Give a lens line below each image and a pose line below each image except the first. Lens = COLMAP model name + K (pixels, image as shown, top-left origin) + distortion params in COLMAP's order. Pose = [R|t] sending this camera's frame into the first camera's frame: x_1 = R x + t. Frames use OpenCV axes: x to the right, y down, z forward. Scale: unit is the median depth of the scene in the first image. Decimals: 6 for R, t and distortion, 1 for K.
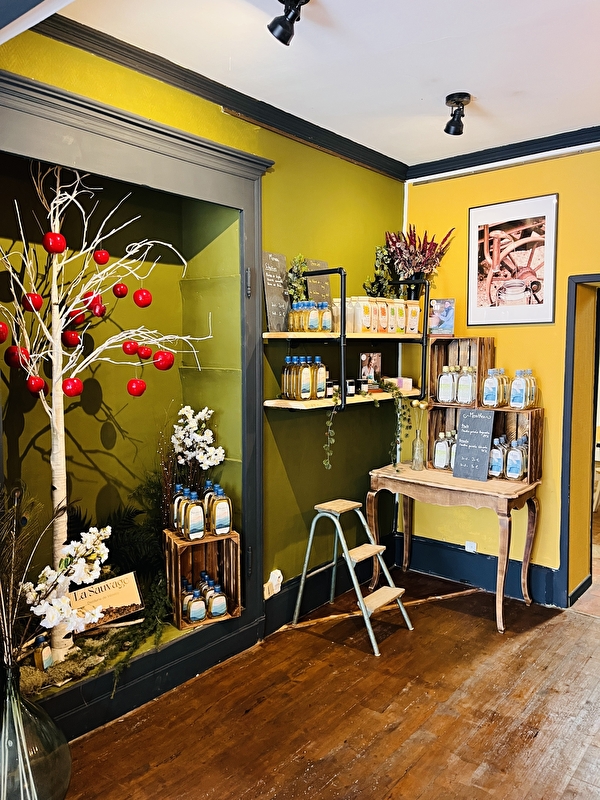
lens RADIAL K [[611.6, 0, 298.9], [0, 611.6, 403.9], [0, 0, 1]] dist [0.035844, -0.024889]
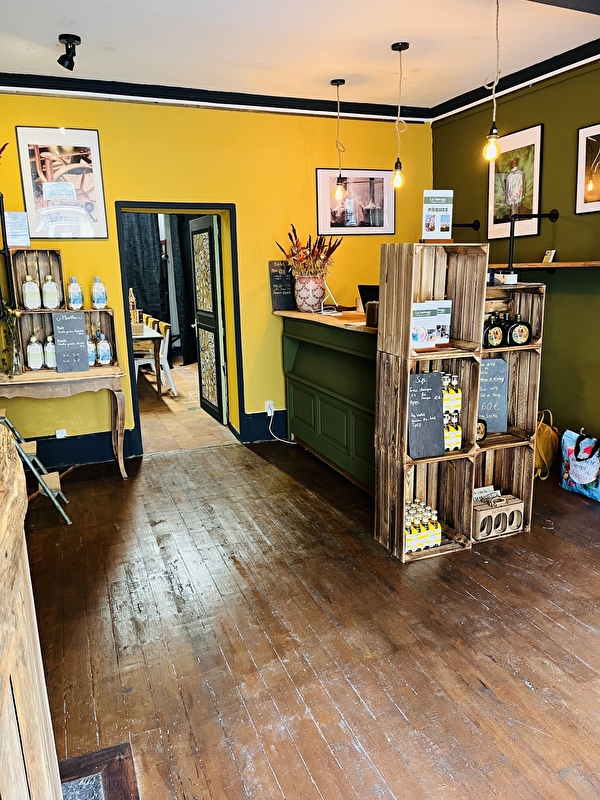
lens RADIAL K [[611.6, 0, 304.0], [0, 611.6, 401.7], [0, 0, 1]] dist [0.035844, -0.024889]
pose [[0.502362, -0.198201, 0.841635, -0.494484], [0.088076, 0.980040, 0.178224, 0.006424], [-0.860160, -0.015405, 0.509791, 0.010150]]
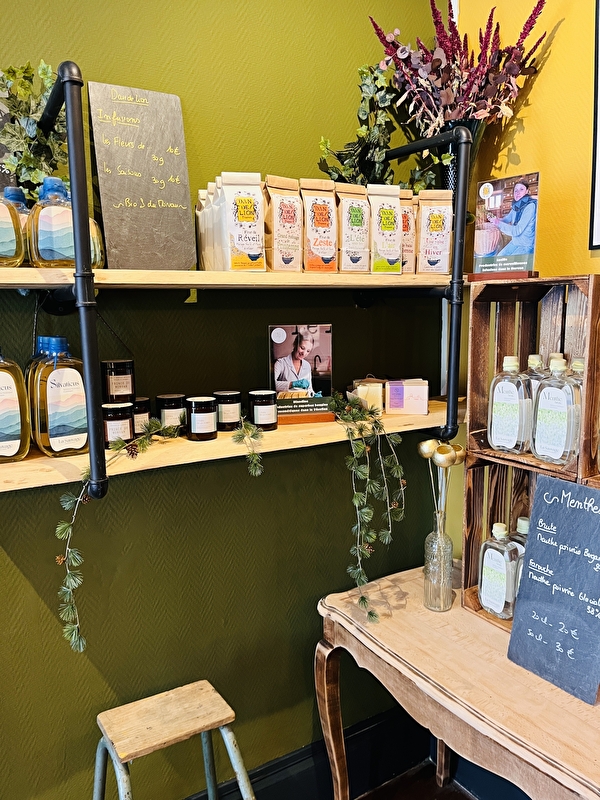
lens RADIAL K [[611.6, 0, 302.3], [0, 611.6, 402.6], [0, 0, 1]] dist [0.035844, -0.024889]
pose [[0.947856, 0.032056, -0.317083, 0.243688], [-0.014834, 0.998288, 0.056581, -0.053652], [0.318354, -0.048927, 0.946709, 0.607521]]
